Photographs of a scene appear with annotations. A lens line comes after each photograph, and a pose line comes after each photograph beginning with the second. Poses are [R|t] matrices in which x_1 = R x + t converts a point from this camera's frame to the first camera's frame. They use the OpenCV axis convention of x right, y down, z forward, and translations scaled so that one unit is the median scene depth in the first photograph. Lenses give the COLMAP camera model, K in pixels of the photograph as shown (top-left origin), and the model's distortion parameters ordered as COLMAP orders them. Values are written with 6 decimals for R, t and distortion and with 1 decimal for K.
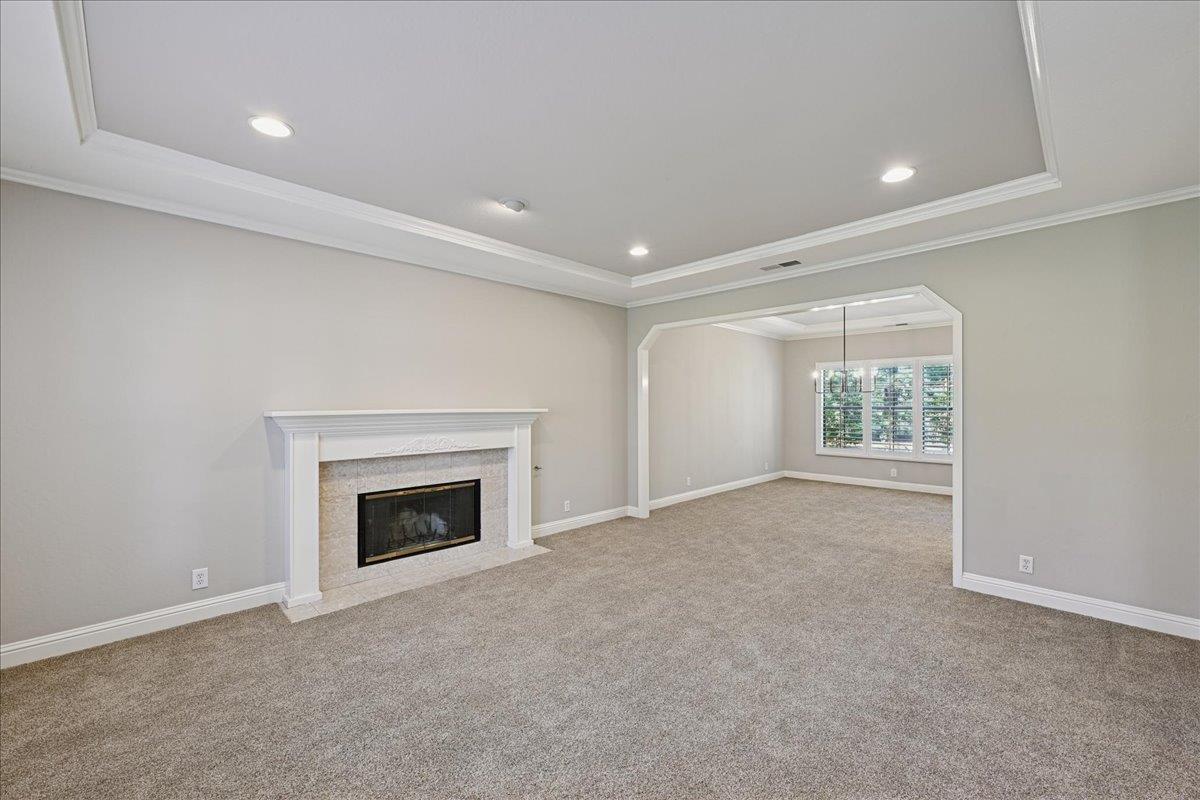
lens RADIAL K [[474.0, 0, 593.4], [0, 474.0, 404.9], [0, 0, 1]] dist [-0.000987, 0.000353]
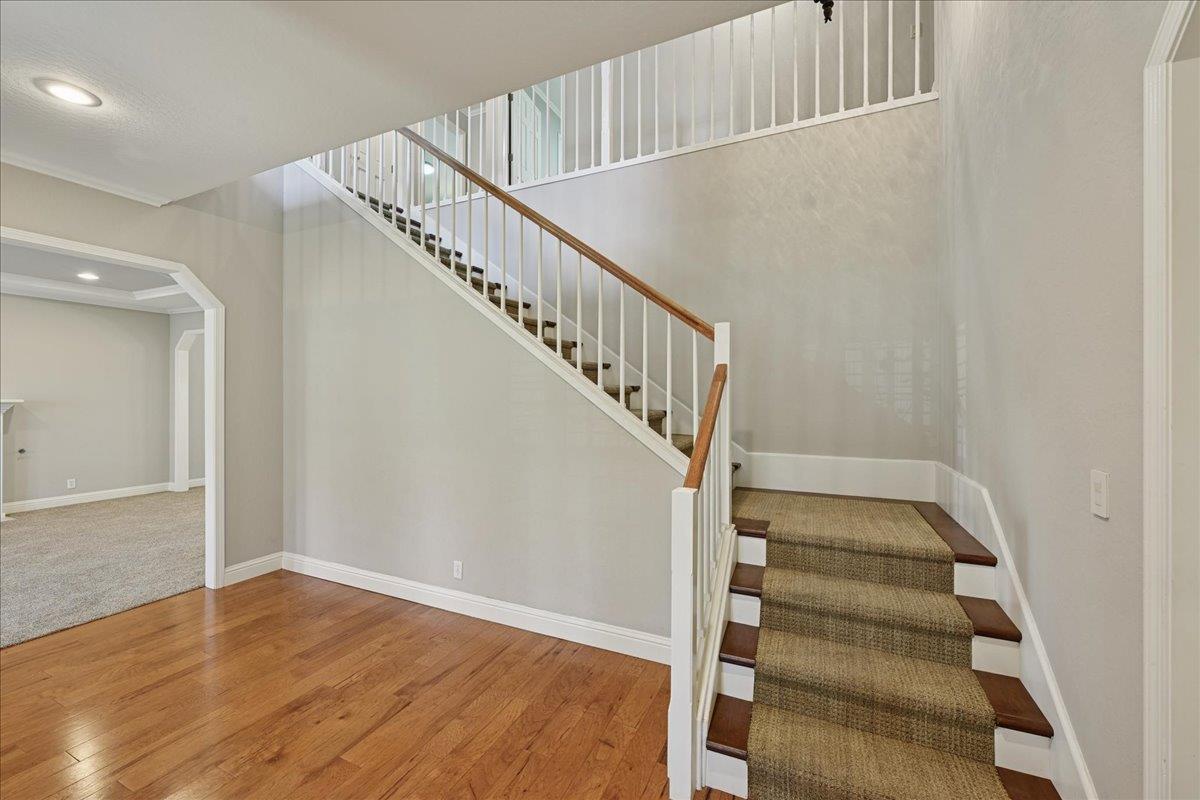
lens RADIAL K [[474.0, 0, 602.6], [0, 474.0, 395.8], [0, 0, 1]] dist [-0.000987, 0.000353]
pose [[0.932527, 0.006565, 0.361041, 0.813523], [-0.006061, 0.999978, -0.002527, -0.005601], [-0.361049, 0.000168, 0.932547, -0.597787]]
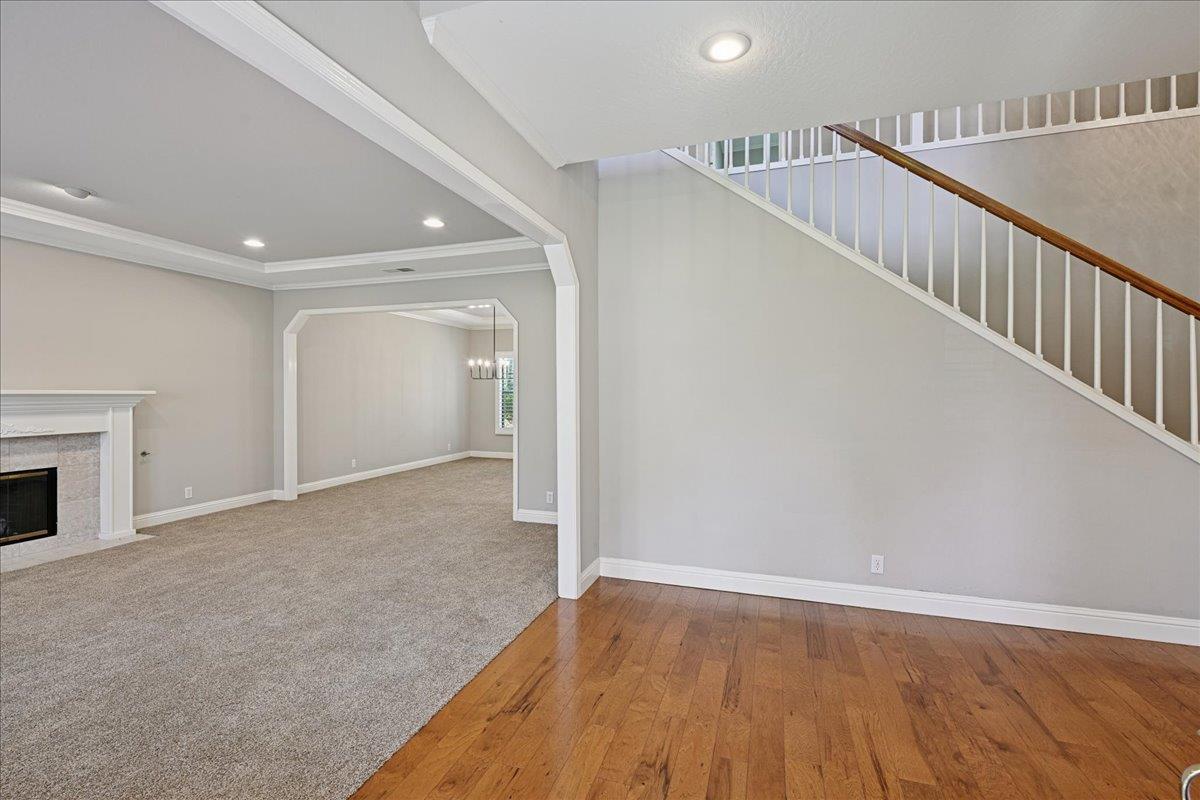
lens RADIAL K [[526.2, 0, 599.6], [0, 526.2, 392.4], [0, 0, 1]] dist [-0.002636, 0.000099]
pose [[0.888368, 0.003246, 0.459120, 0.216738], [-0.003340, 0.999994, -0.000607, 0.009007], [-0.459119, -0.000994, 0.888374, -0.361816]]
